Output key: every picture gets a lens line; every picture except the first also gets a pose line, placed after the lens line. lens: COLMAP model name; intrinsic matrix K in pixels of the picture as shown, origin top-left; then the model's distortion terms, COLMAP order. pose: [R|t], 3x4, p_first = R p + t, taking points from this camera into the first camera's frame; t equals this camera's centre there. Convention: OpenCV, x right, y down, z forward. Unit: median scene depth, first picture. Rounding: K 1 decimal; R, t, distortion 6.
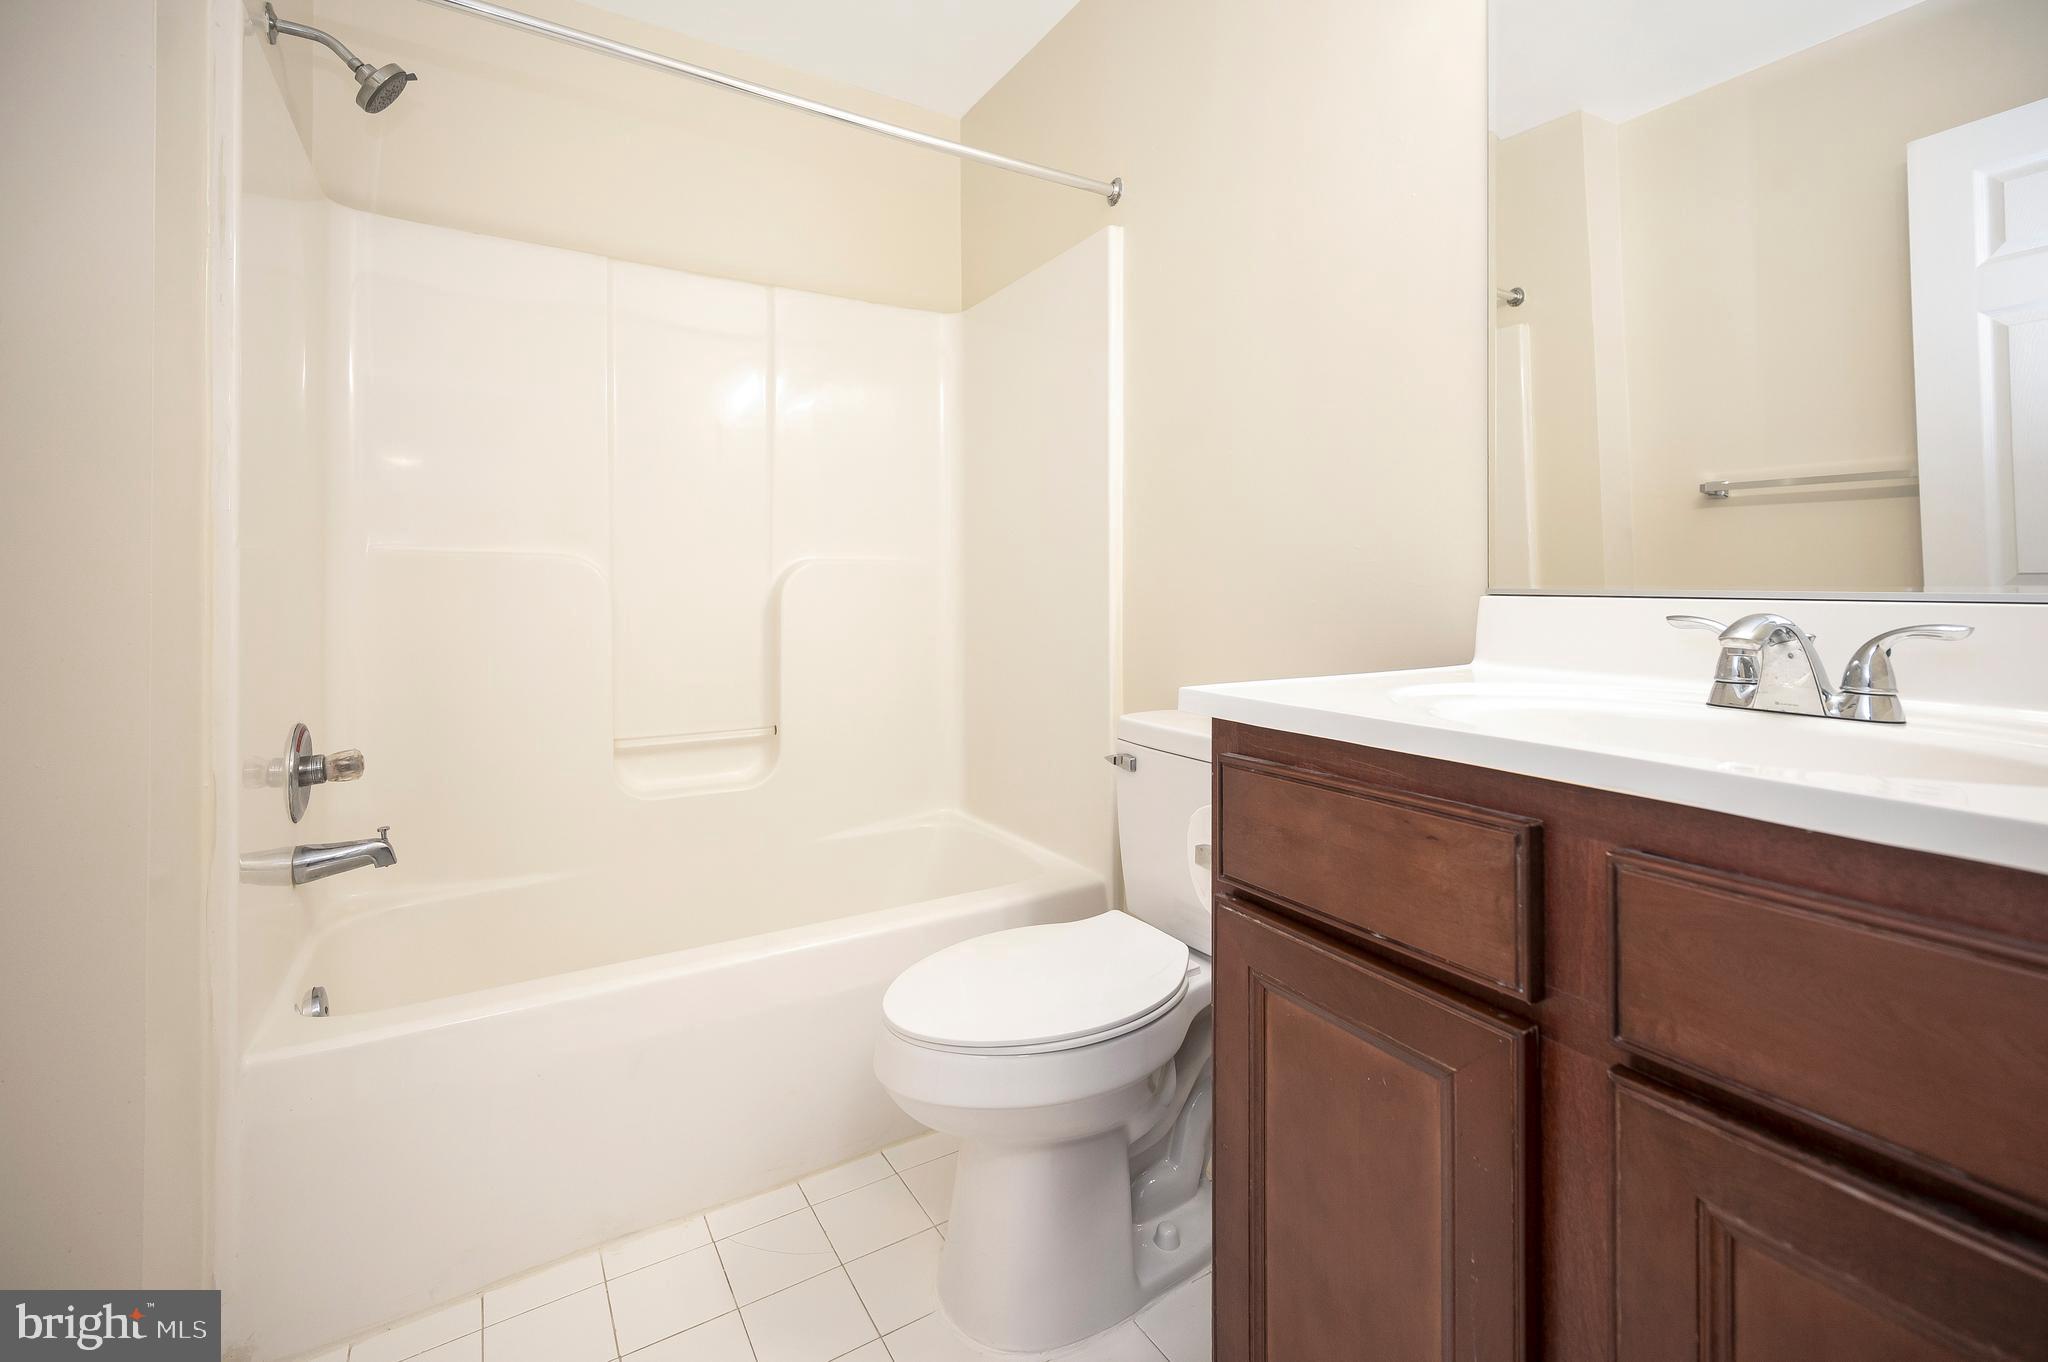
lens RADIAL K [[893.8, 0, 1029.9], [0, 893.8, 616.9], [0, 0, 1]] dist [0.000661, 0.000153]
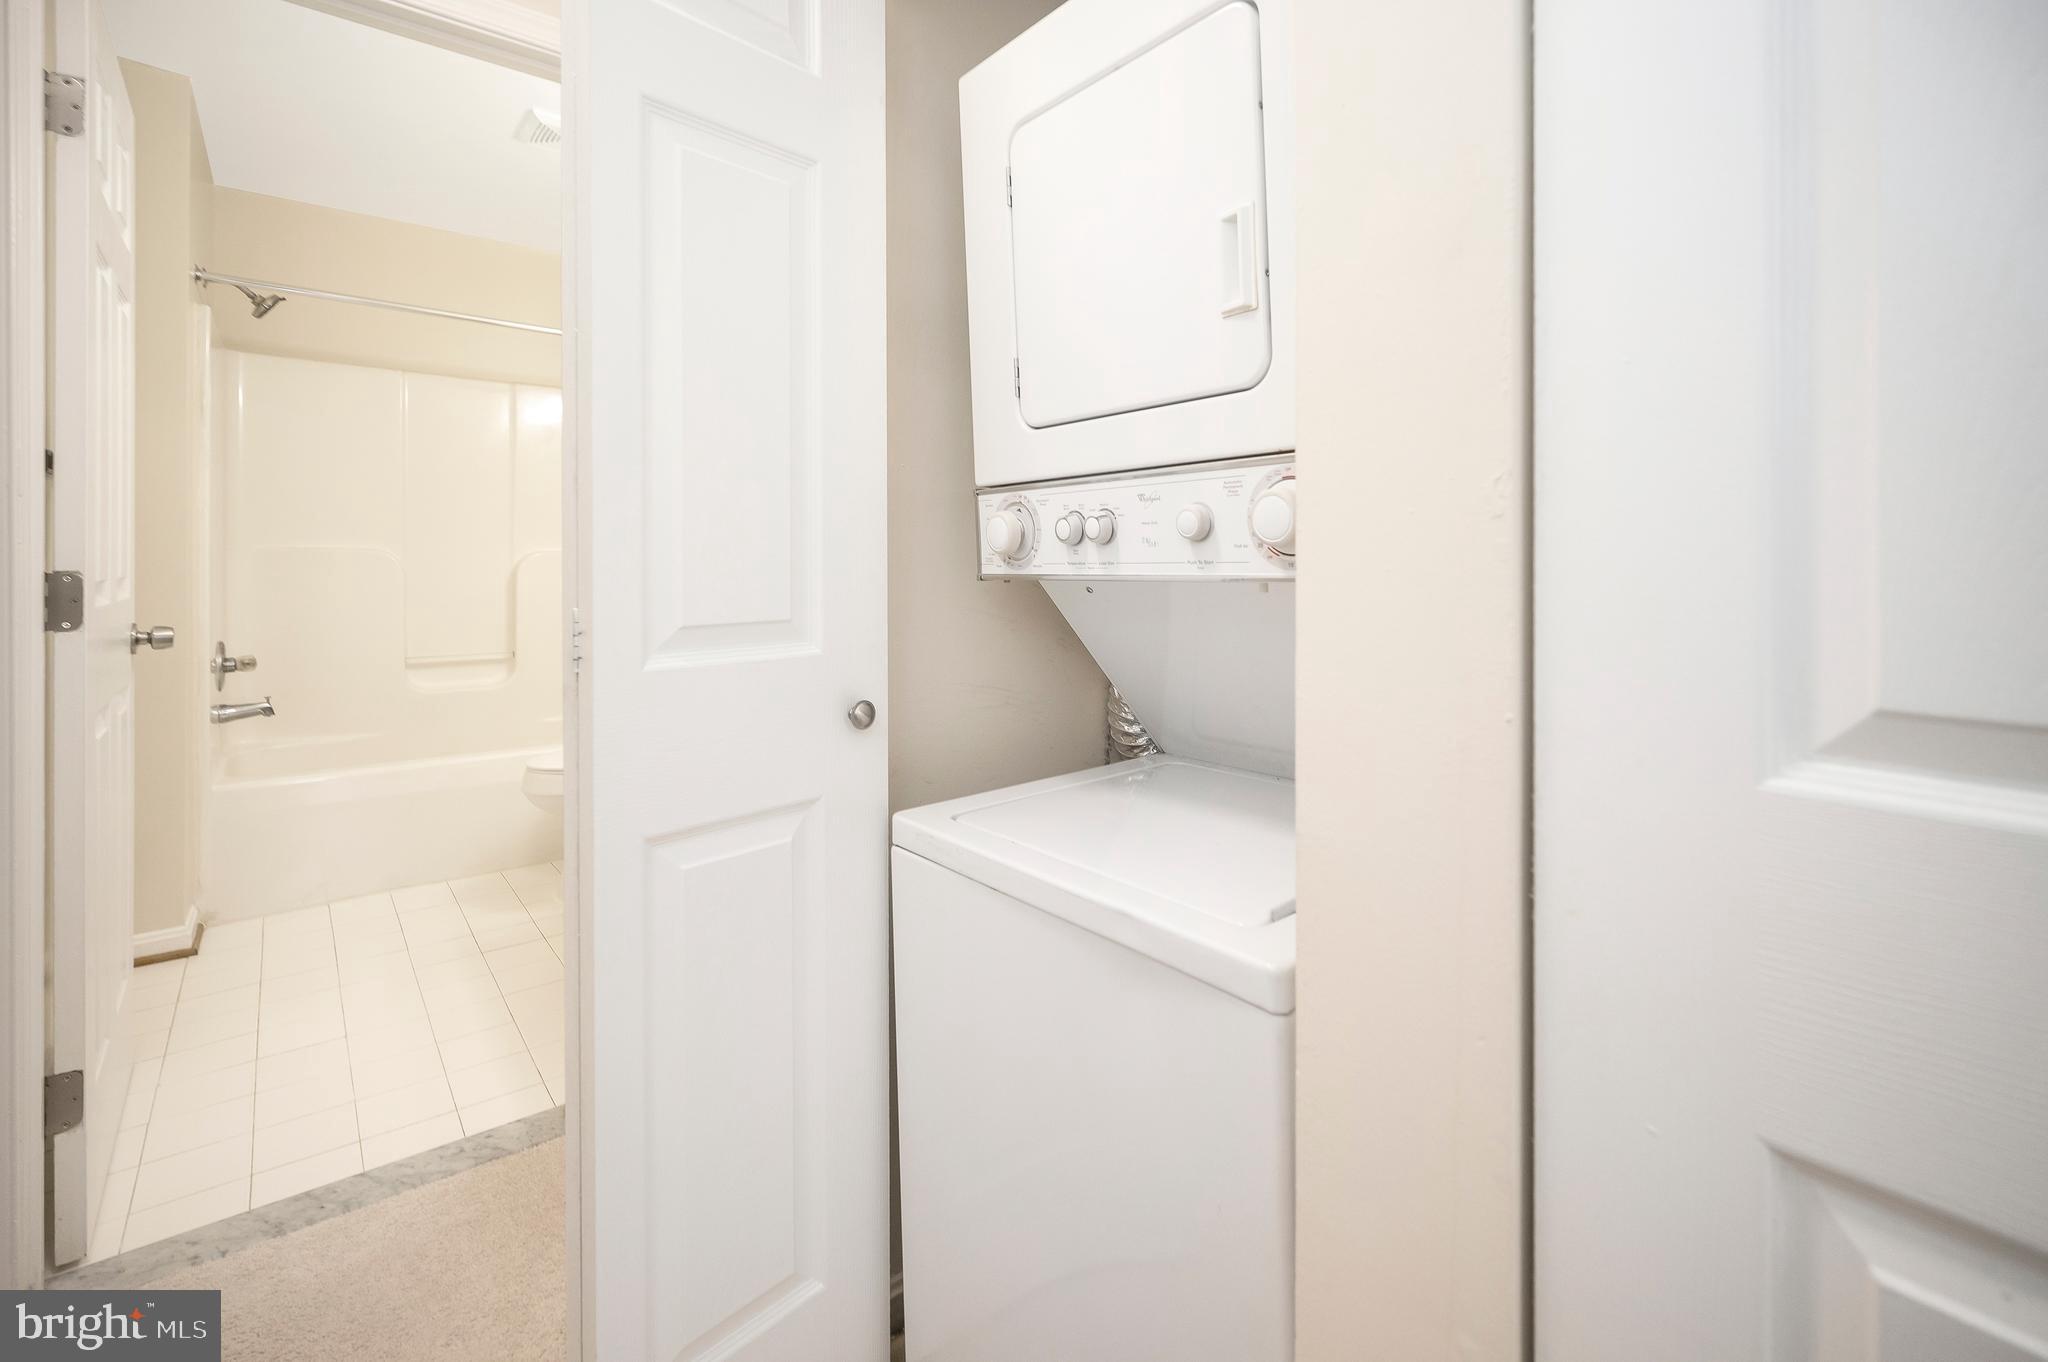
lens RADIAL K [[870.9, 0, 1022.2], [0, 870.9, 585.5], [0, 0, 1]] dist [0.001962, 0.000220]
pose [[0.987539, 0.006547, 0.157240, 0.581186], [-0.007434, 0.999960, 0.005055, -0.023402], [-0.157201, -0.006161, 0.987547, -1.105740]]
